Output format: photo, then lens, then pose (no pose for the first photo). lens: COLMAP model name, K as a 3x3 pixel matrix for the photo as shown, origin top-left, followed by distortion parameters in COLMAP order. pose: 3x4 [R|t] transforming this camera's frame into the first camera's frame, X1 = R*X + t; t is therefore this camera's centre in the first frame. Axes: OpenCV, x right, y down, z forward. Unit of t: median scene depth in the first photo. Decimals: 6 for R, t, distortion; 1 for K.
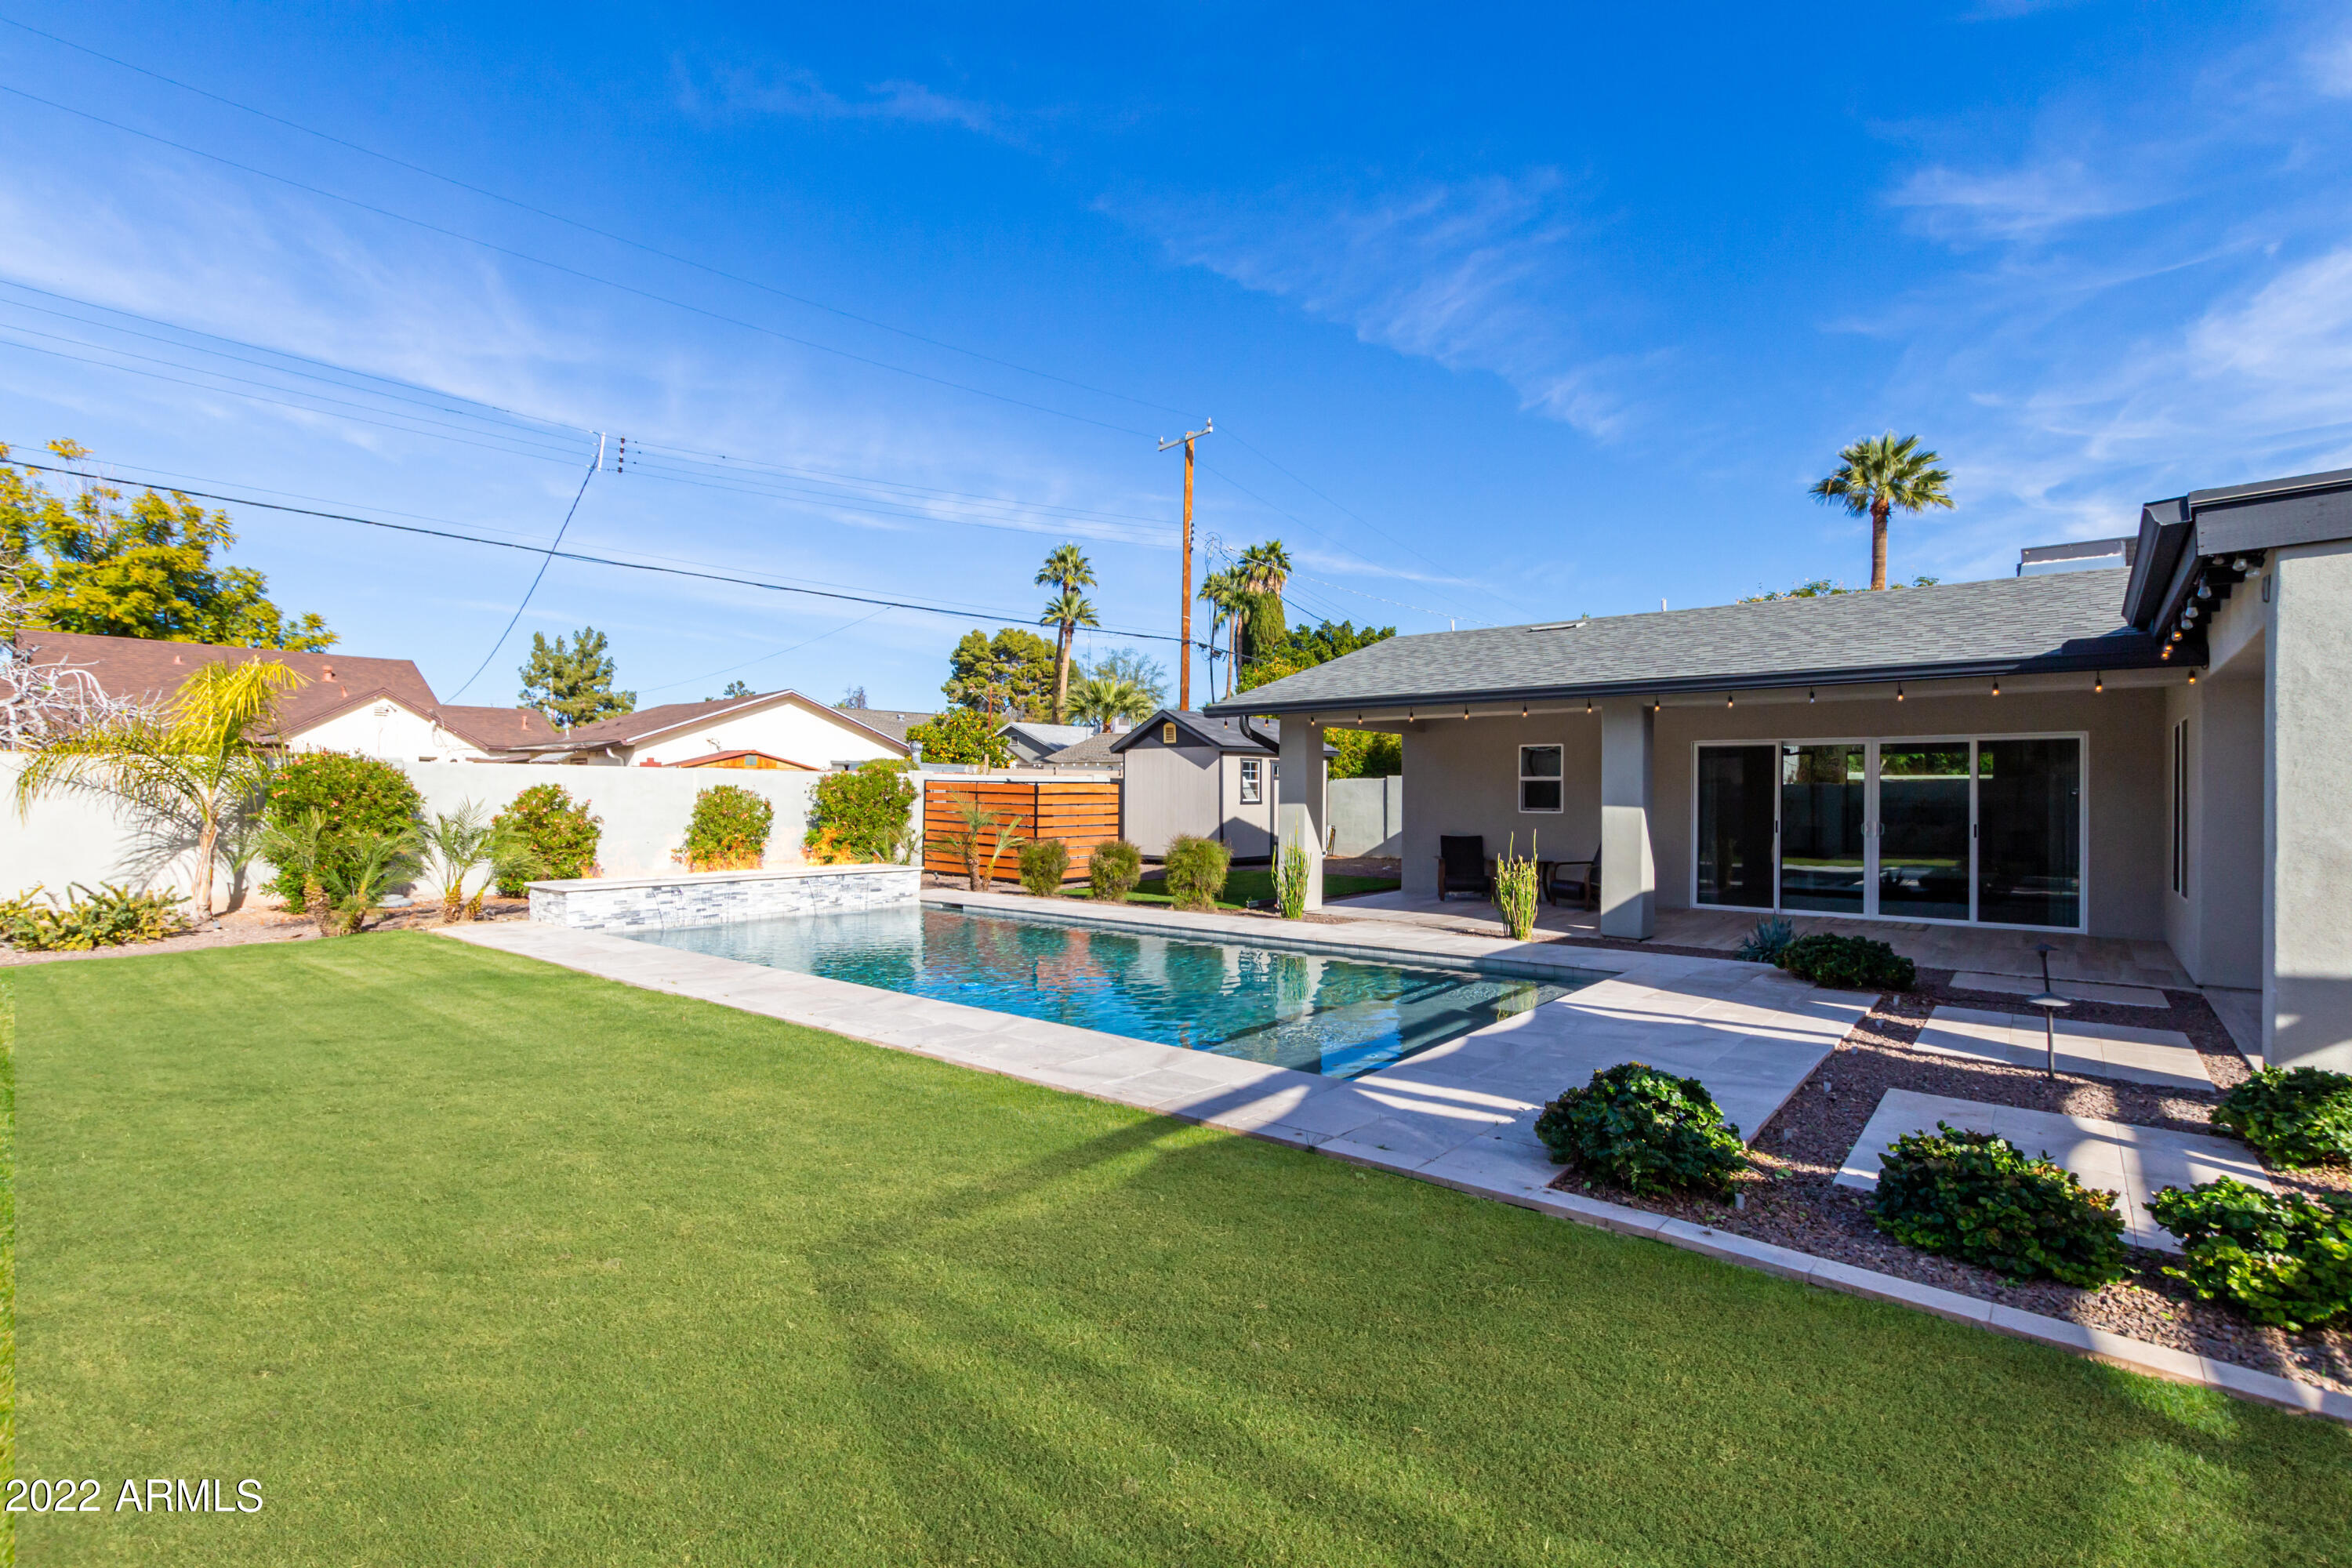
lens RADIAL K [[1102.3, 0, 1176.0], [0, 1102.3, 784.0], [0, 0, 1]] dist [-0.003129, -0.000633]
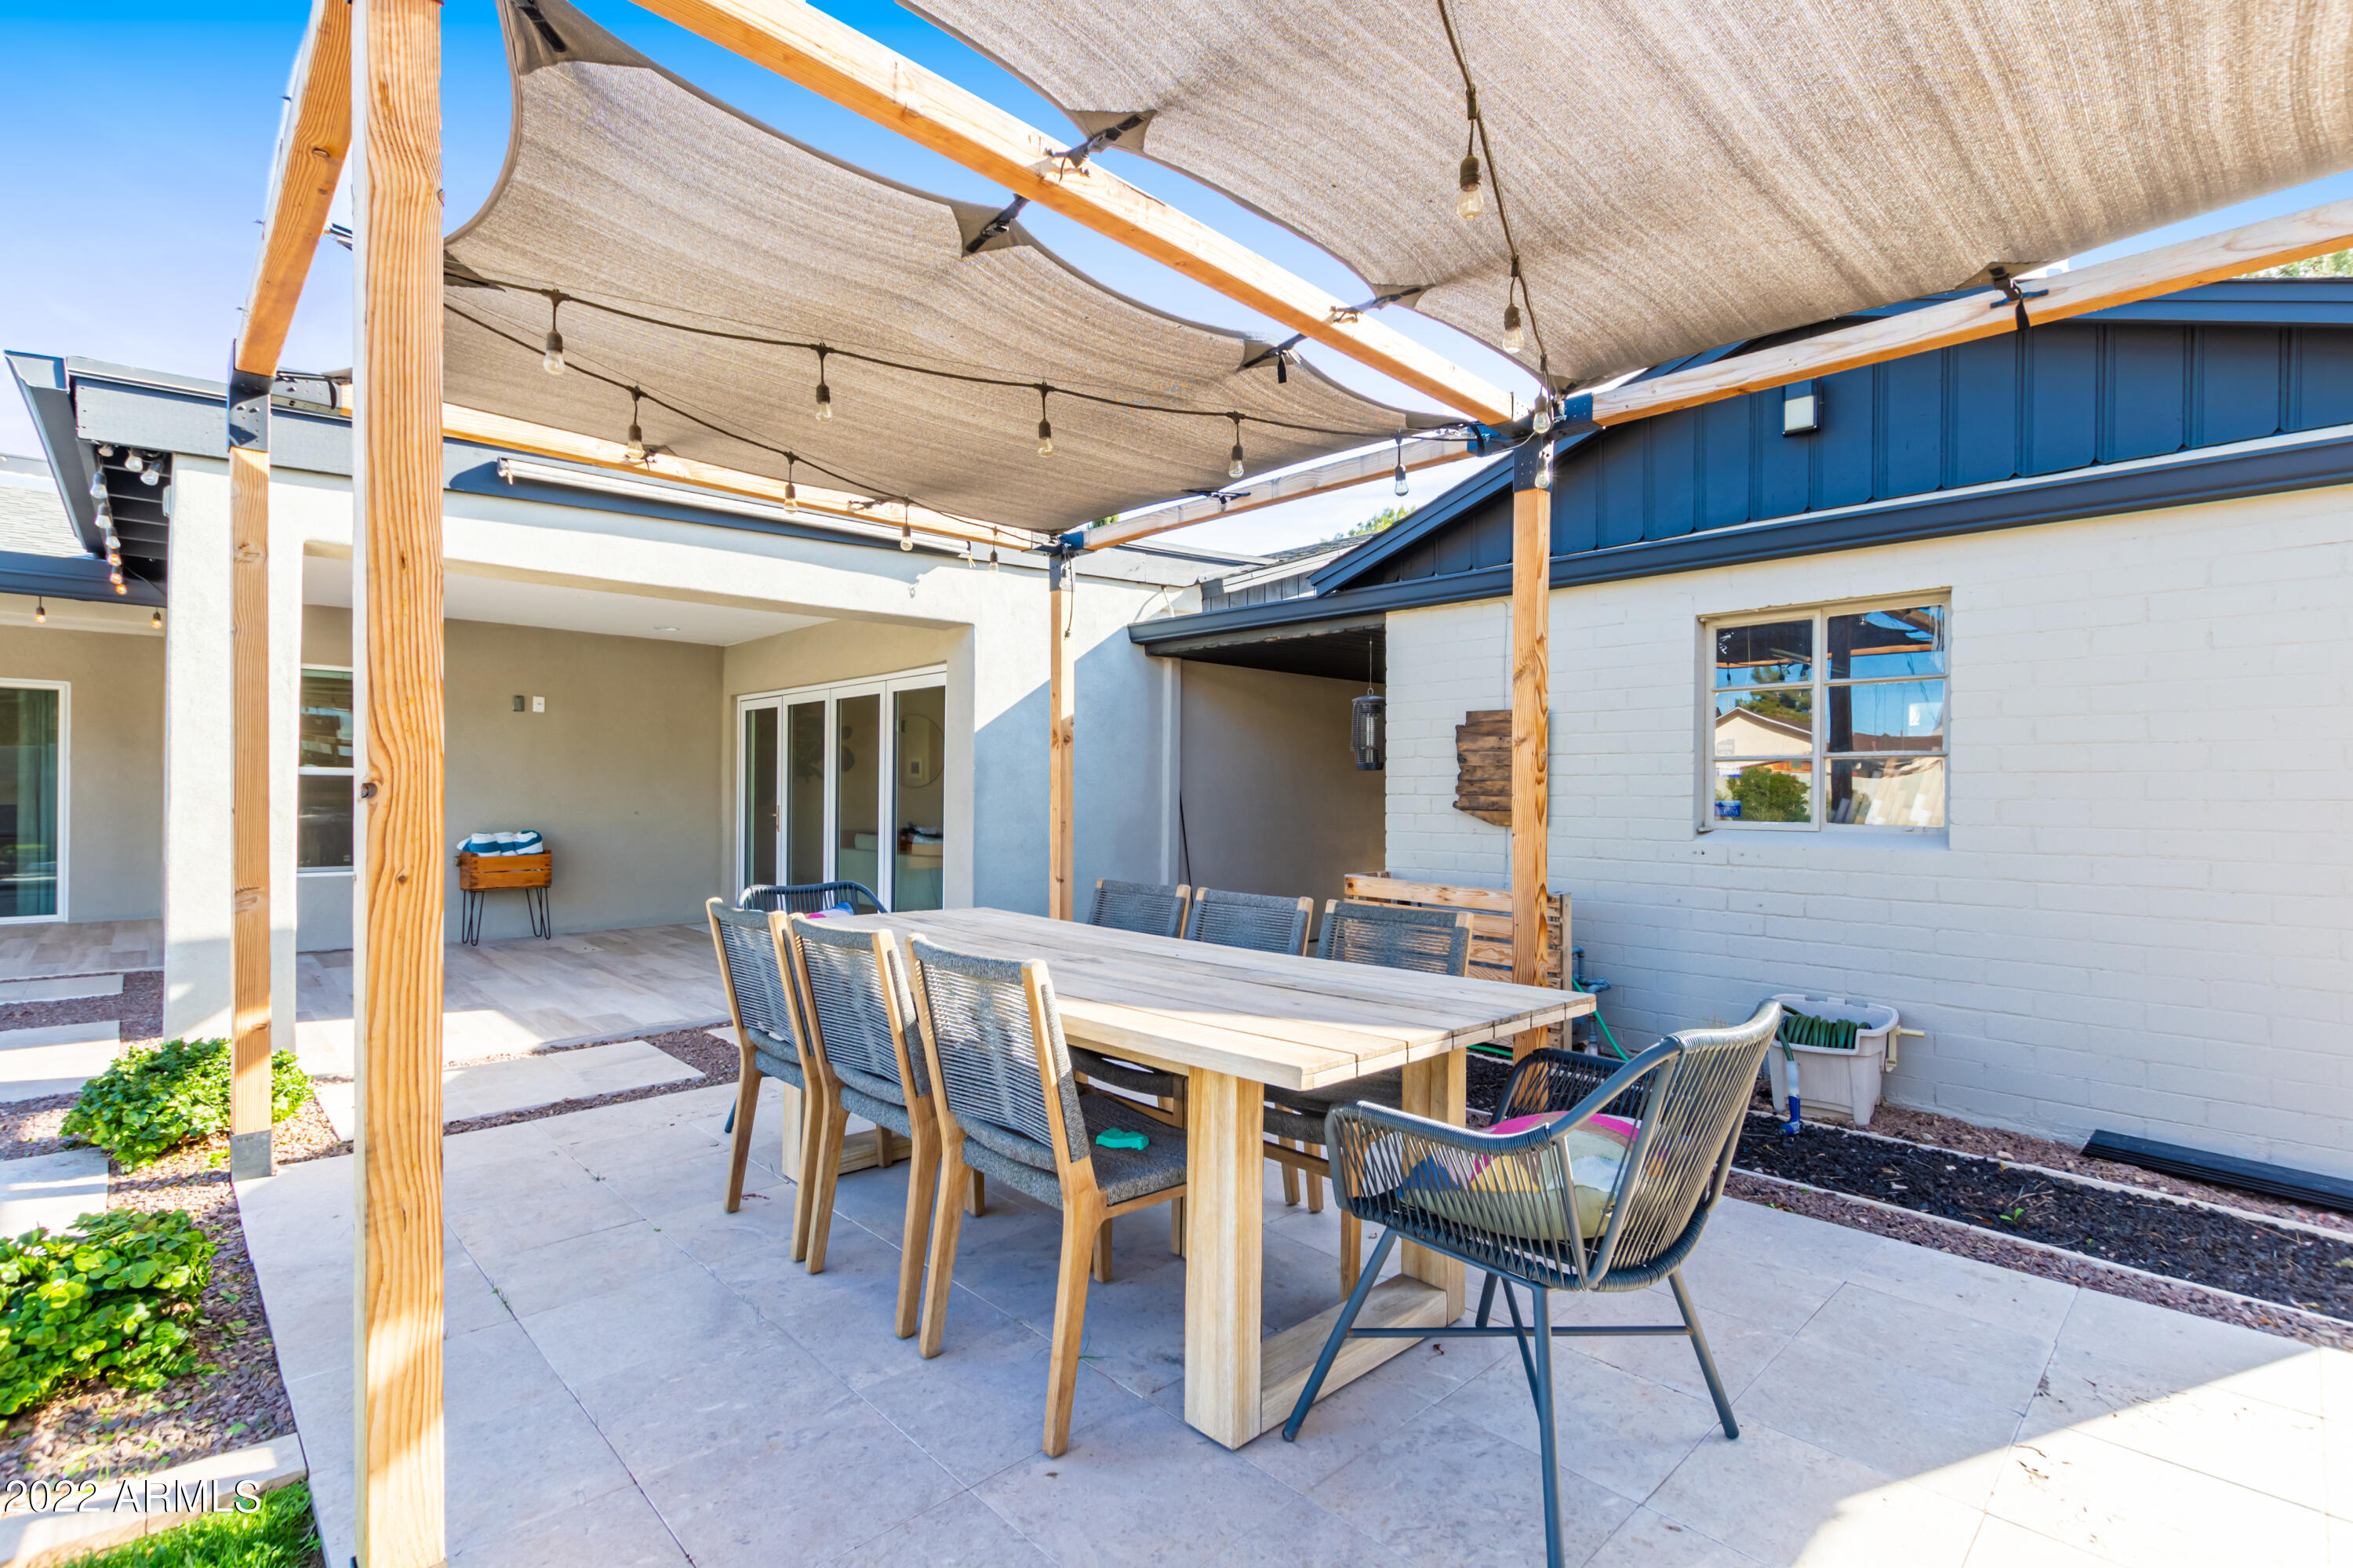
lens RADIAL K [[1085.6, 0, 1155.2], [0, 1085.6, 790.4], [0, 0, 1]] dist [0.002843, 0.000121]
pose [[0.153652, -0.002984, 0.988121, 0.300278], [-0.014320, 0.999884, 0.005246, 0.044090], [-0.988021, -0.014956, 0.153591, 0.101160]]
